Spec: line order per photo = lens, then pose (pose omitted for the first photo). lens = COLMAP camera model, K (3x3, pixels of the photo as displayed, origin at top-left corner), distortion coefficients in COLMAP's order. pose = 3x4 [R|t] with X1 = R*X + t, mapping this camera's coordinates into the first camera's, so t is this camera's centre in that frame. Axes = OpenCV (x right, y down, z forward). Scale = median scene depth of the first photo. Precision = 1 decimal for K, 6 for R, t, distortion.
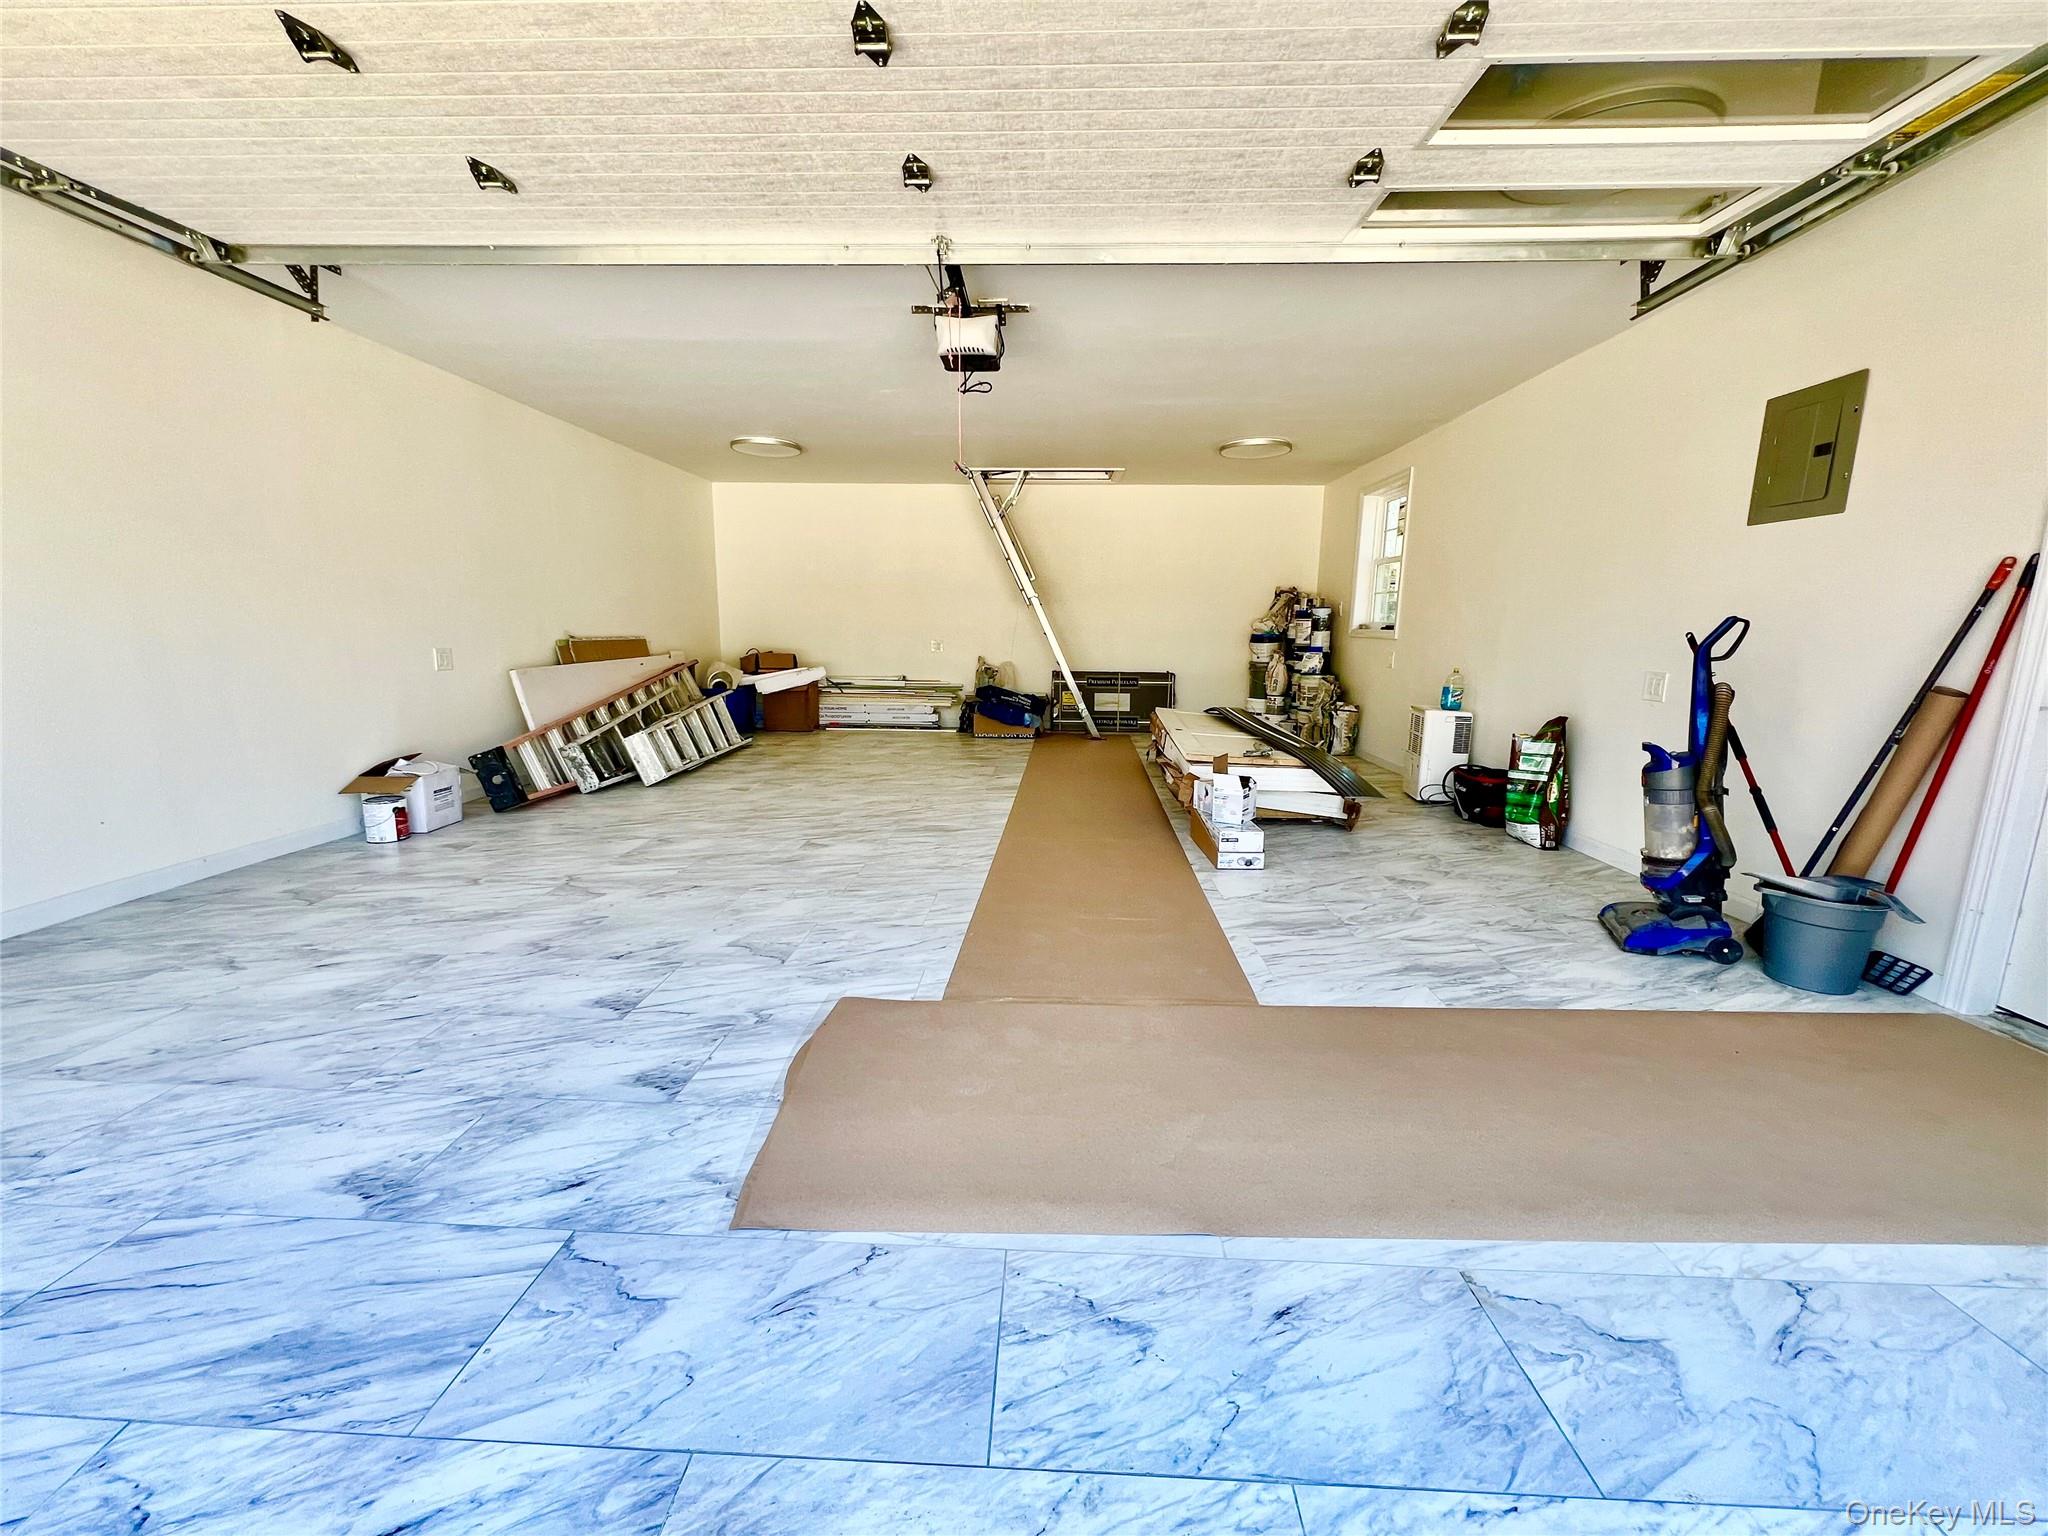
lens RADIAL K [[819.2, 0, 1022.1], [0, 819.2, 771.7], [0, 0, 1]] dist [-0.003123, 0.000375]
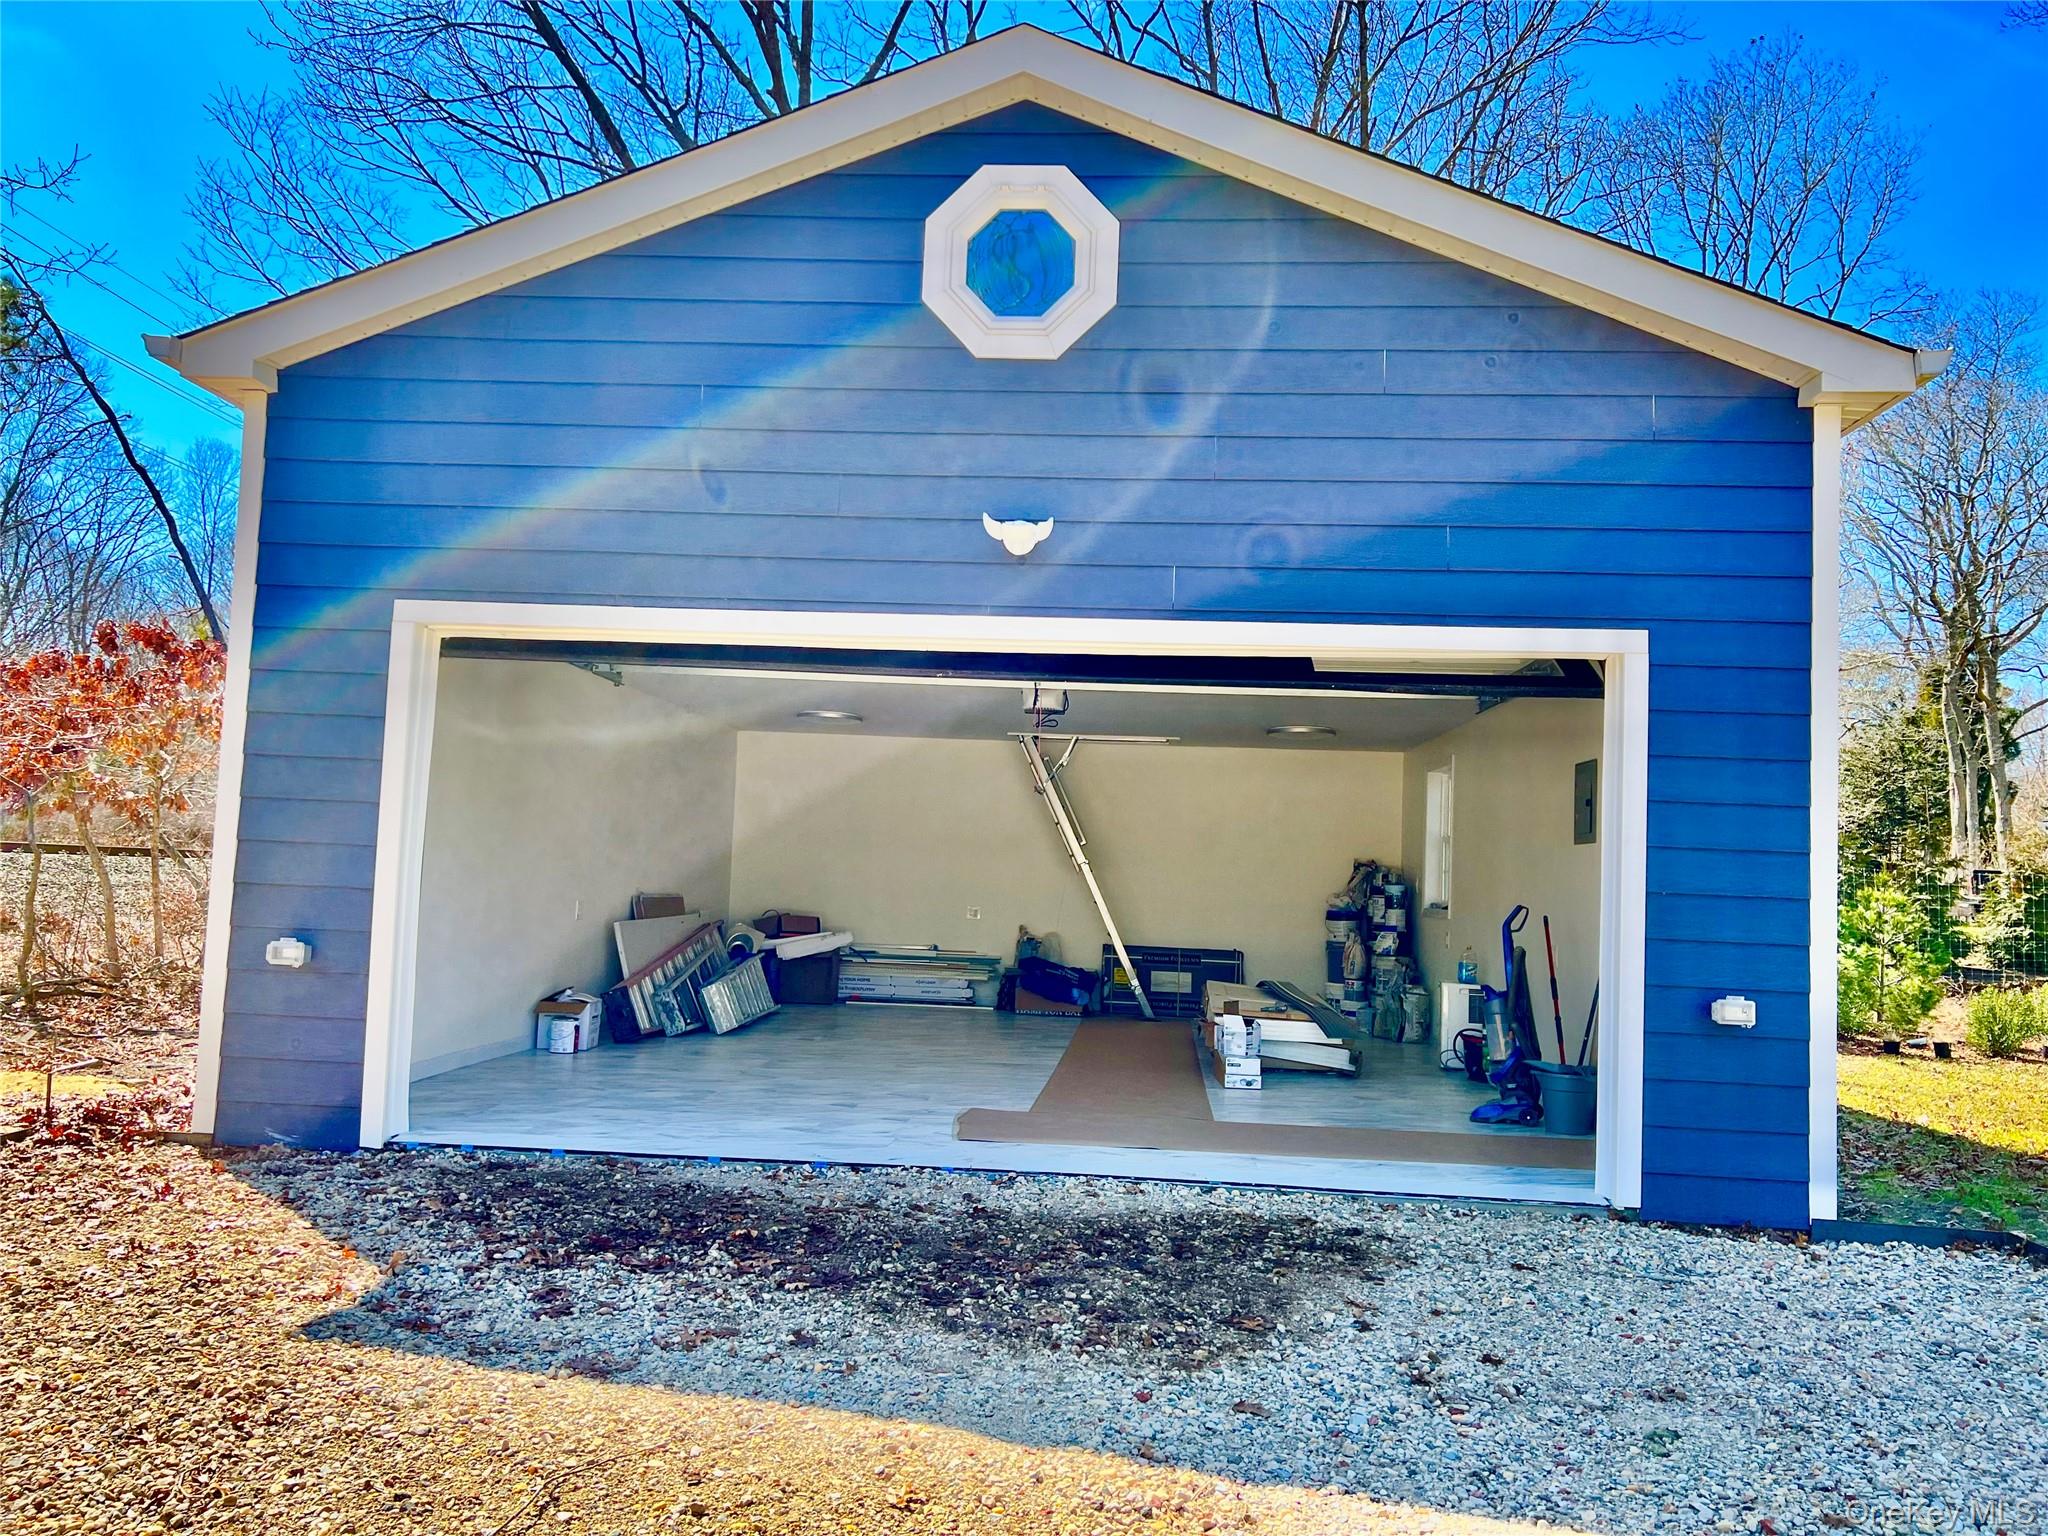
lens RADIAL K [[1515.6, 0, 1016.4], [0, 1515.6, 762.4], [0, 0, 1]] dist [0.060541, -0.058387]
pose [[0.999224, 0.026348, -0.029271, -0.024617], [-0.032940, 0.966519, -0.254472, 0.184578], [0.021586, 0.255239, 0.966637, -1.098590]]
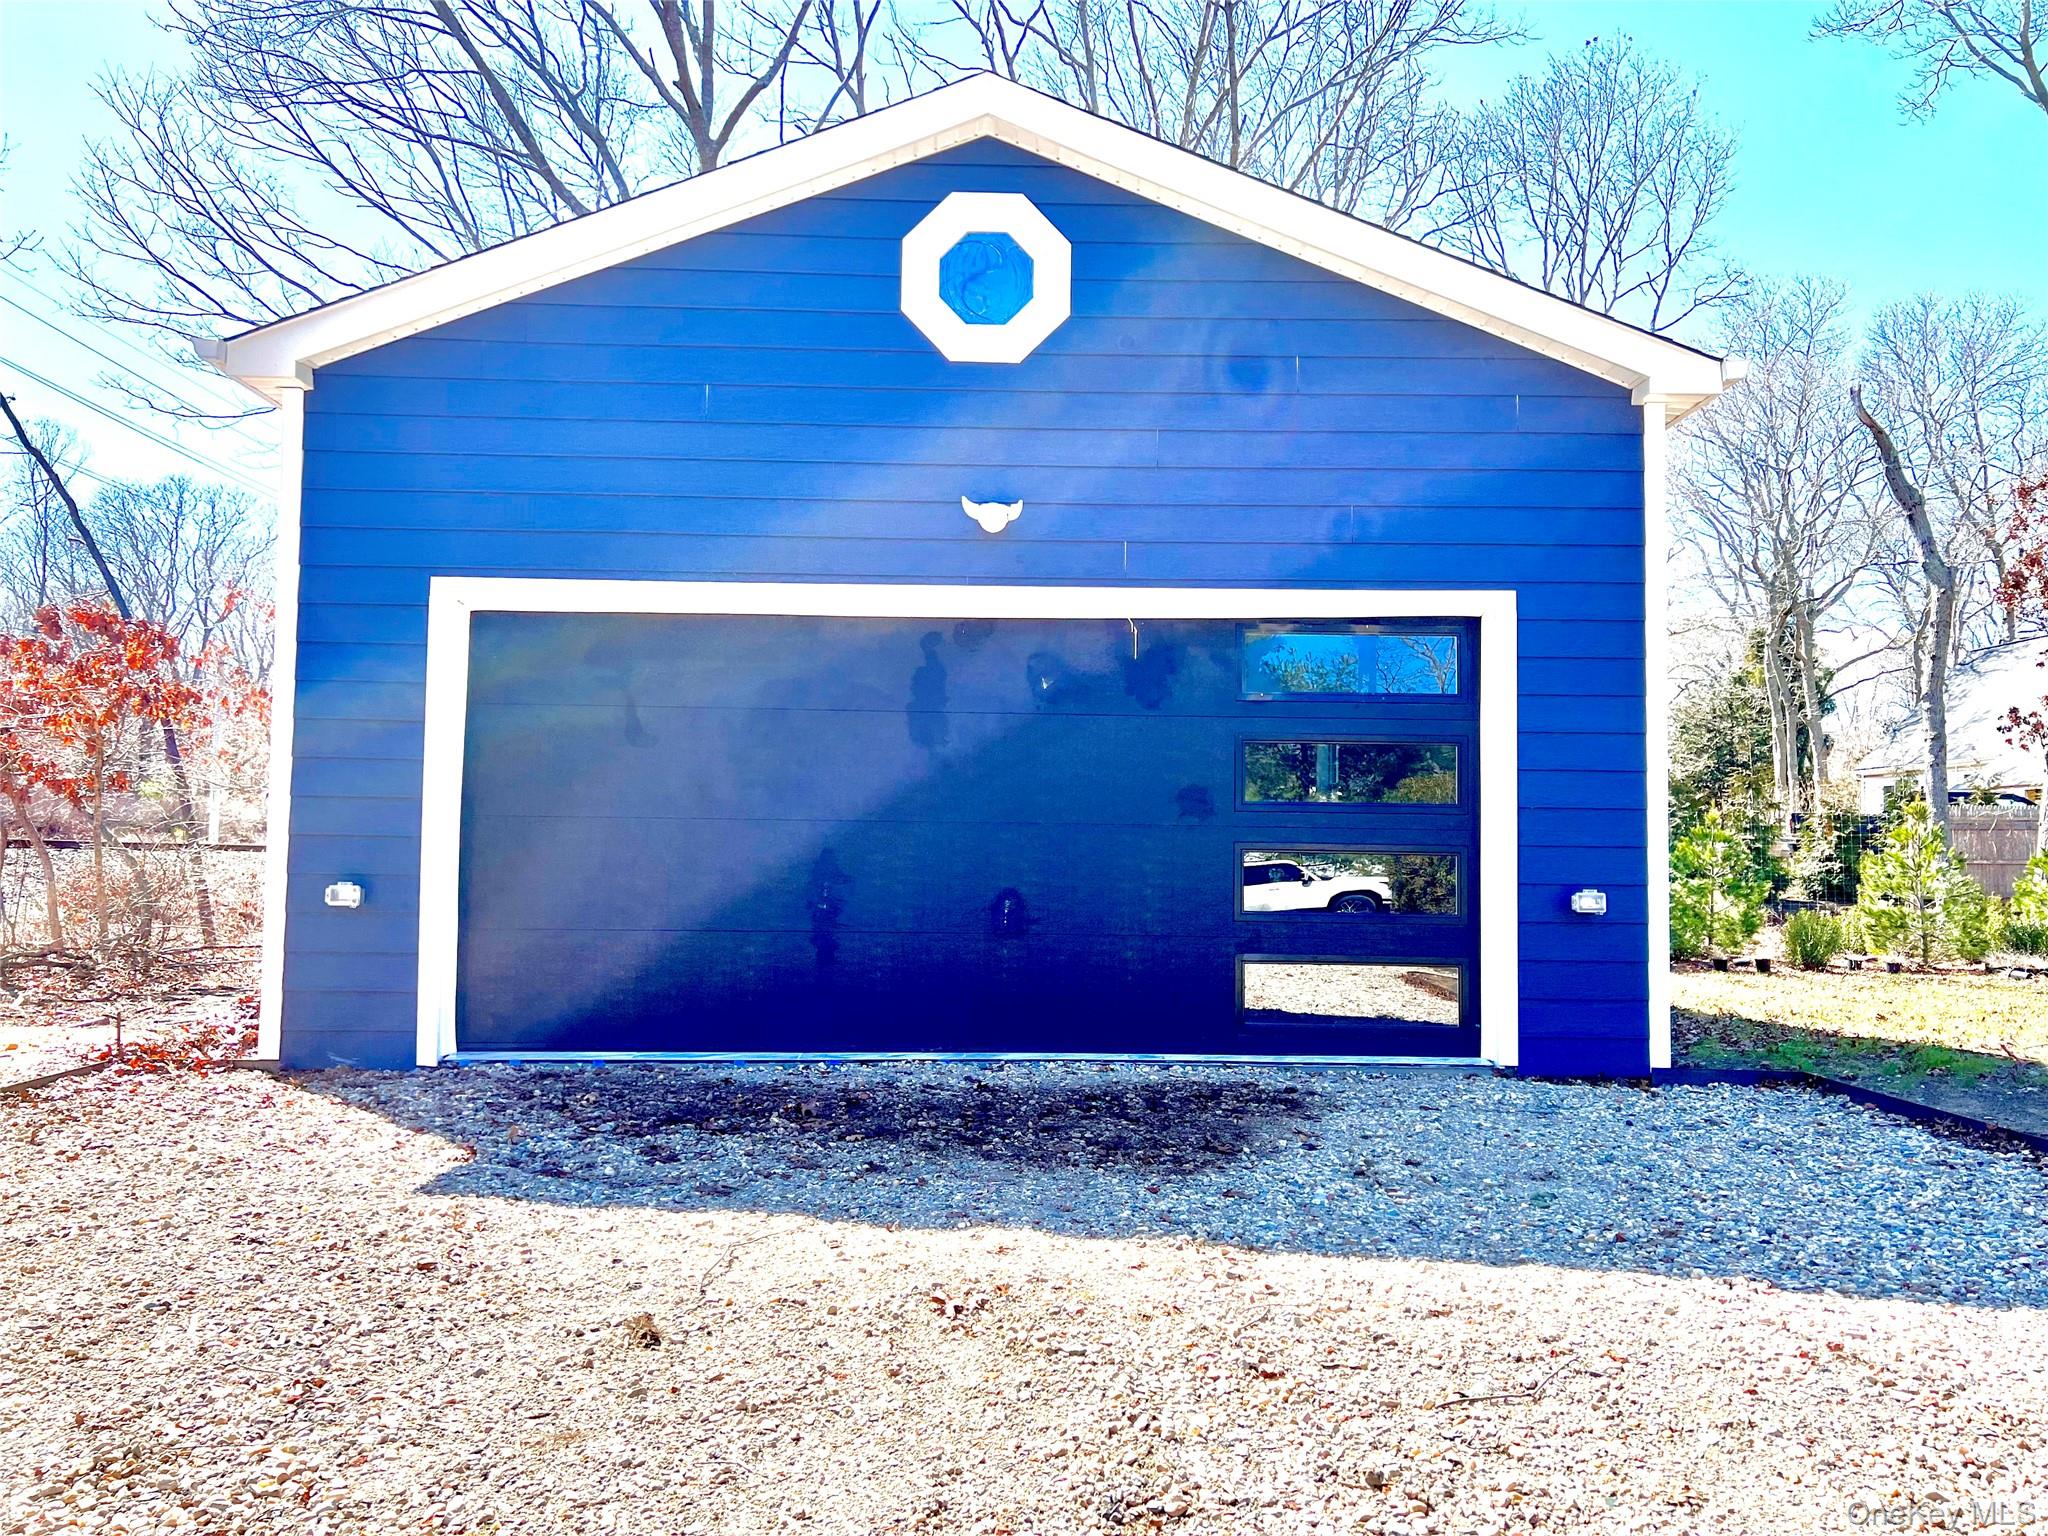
lens RADIAL K [[1560.0, 0, 1024.0], [0, 1560.0, 768.0], [0, 0, 1]] dist [0.080297, -0.099261]
pose [[0.997498, 0.003657, 0.070606, -0.138811], [0.013507, 0.970408, -0.241091, 0.280540], [-0.069398, 0.241441, 0.967931, -1.328571]]
